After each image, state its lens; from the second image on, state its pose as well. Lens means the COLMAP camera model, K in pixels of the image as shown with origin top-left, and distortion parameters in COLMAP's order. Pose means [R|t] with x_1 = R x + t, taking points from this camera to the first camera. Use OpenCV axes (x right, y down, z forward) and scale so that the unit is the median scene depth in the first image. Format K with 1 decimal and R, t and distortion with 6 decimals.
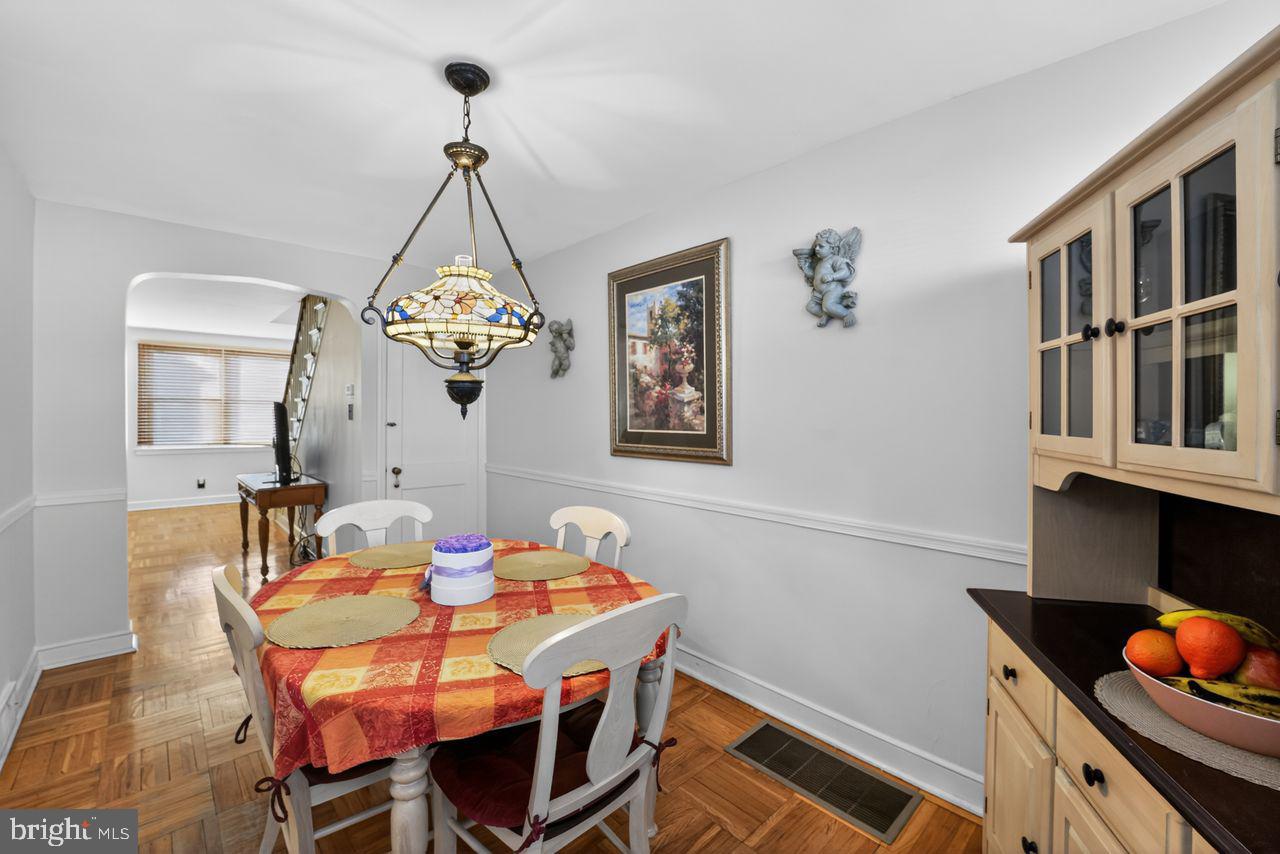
lens RADIAL K [[513.7, 0, 642.1], [0, 513.7, 412.2], [0, 0, 1]] dist [-0.021060, -0.000144]
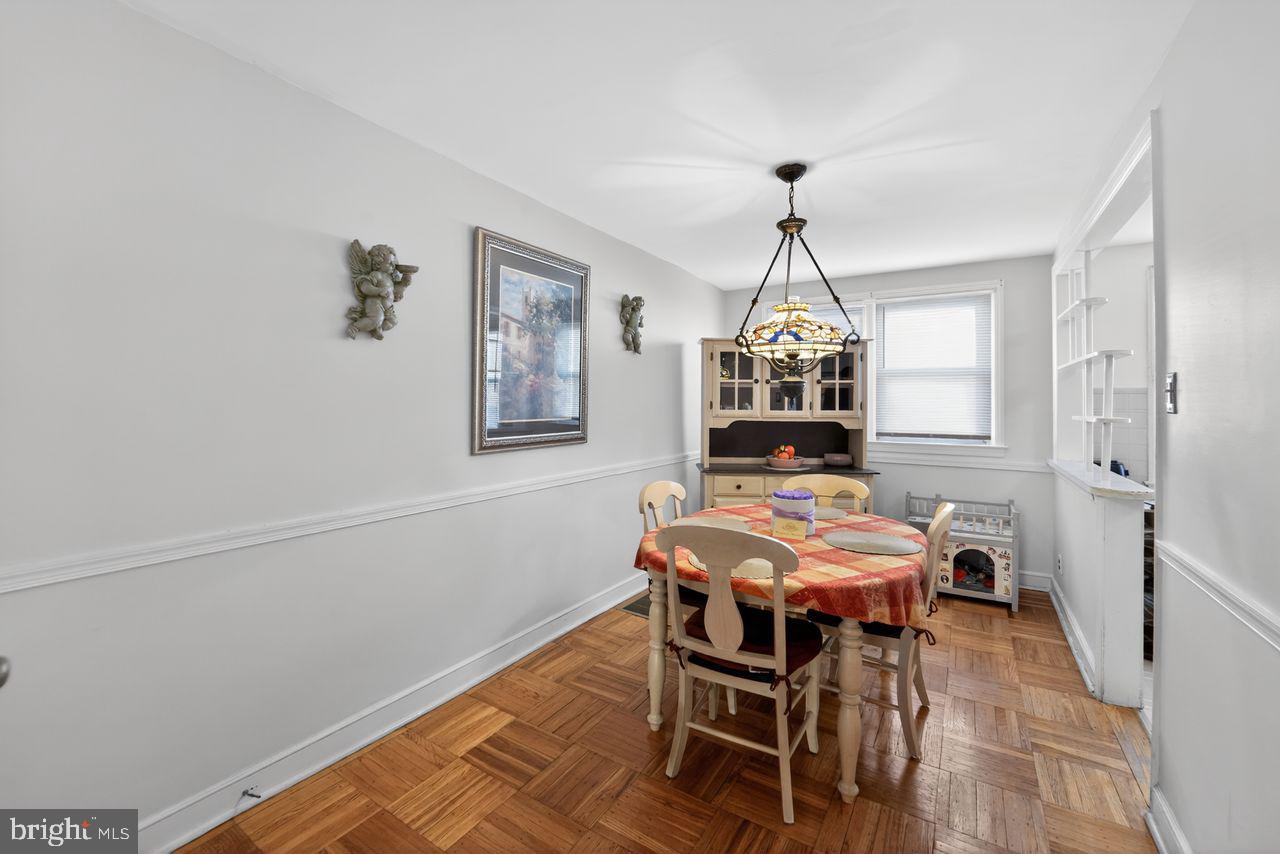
lens RADIAL K [[525.7, 0, 643.3], [0, 525.7, 395.3], [0, 0, 1]] dist [-0.039213, 0.000032]
pose [[-0.247480, 0.012208, 0.968816, -1.028870], [-0.006716, 0.999875, -0.014315, 0.002347], [-0.968870, -0.010050, -0.247367, 1.069715]]
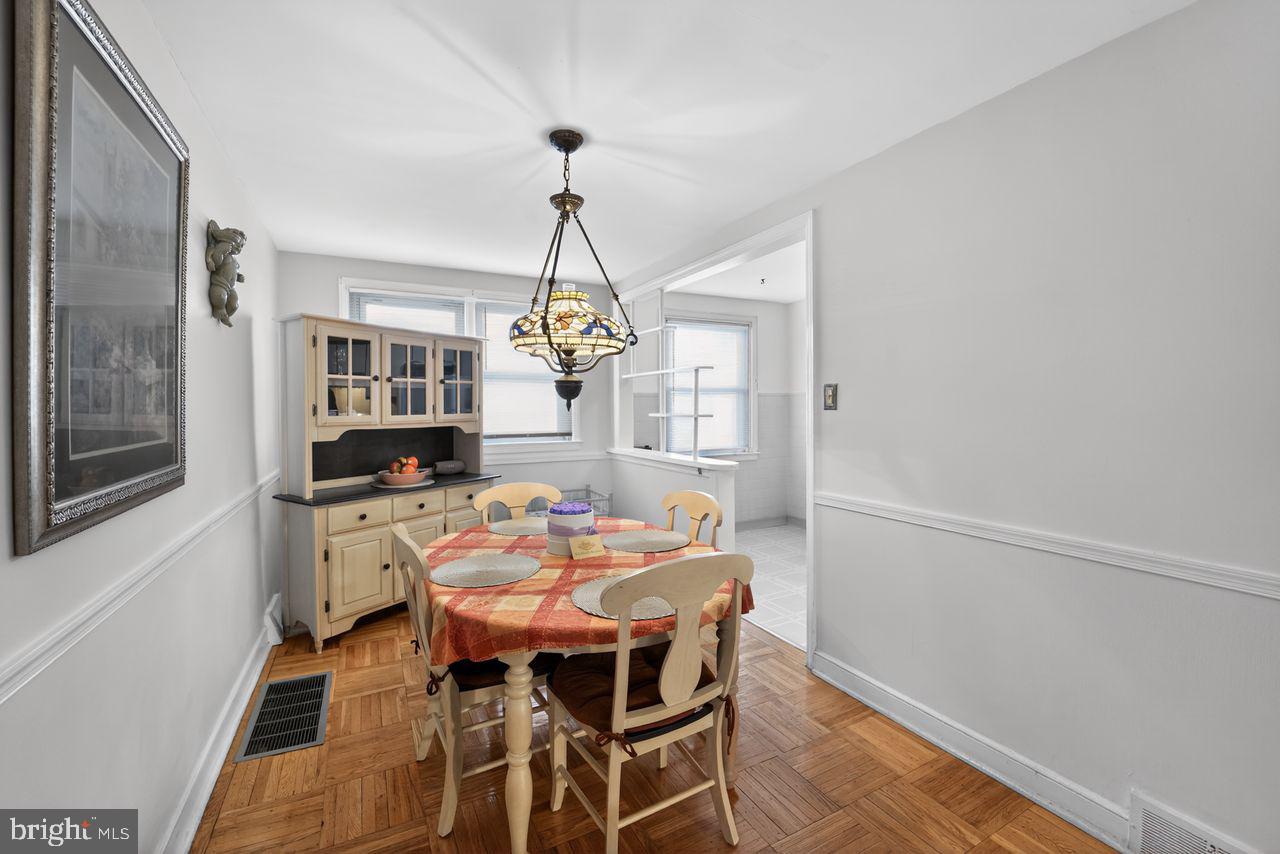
lens RADIAL K [[513.7, 0, 642.1], [0, 513.7, 412.2], [0, 0, 1]] dist [-0.021060, -0.000144]
pose [[-0.959550, 0.000611, 0.281539, -0.536556], [0.004160, 0.999919, 0.012011, 0.002744], [-0.281509, 0.012696, -0.959475, 1.321696]]
